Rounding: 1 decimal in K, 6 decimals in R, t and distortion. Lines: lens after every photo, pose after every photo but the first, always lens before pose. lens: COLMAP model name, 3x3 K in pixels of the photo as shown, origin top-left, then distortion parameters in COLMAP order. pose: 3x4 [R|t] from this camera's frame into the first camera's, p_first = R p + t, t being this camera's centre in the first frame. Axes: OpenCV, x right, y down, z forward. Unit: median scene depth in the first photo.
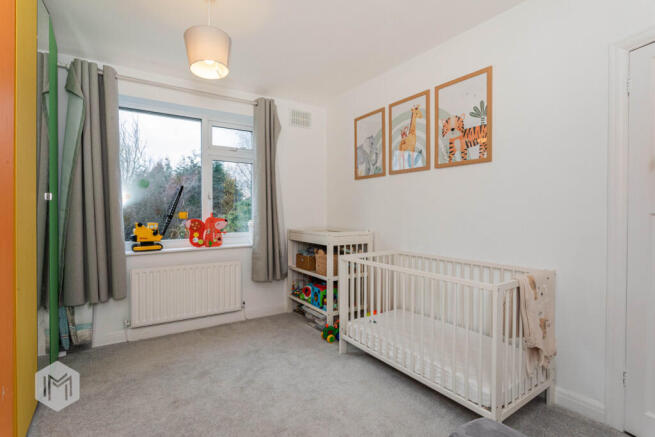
lens RADIAL K [[317.5, 0, 328.3], [0, 317.5, 216.3], [0, 0, 1]] dist [0.000967, 0.000257]
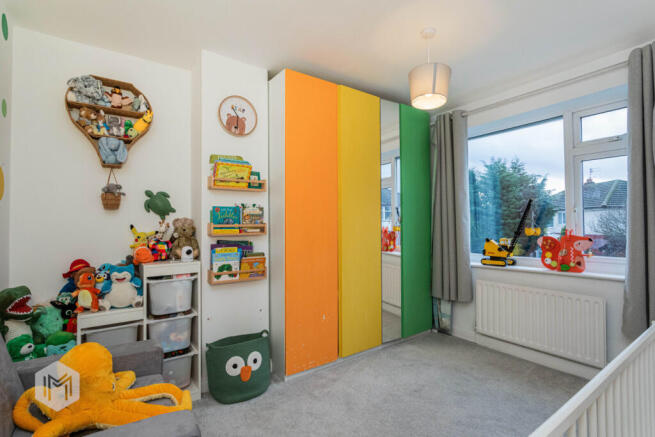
lens RADIAL K [[317.5, 0, 328.1], [0, 317.5, 220.7], [0, 0, 1]] dist [0.000967, 0.000257]
pose [[0.031926, -0.015039, -0.999377, 0.443072], [-0.006408, 0.999863, -0.015251, -0.017572], [0.999470, 0.006891, 0.031826, 0.406280]]
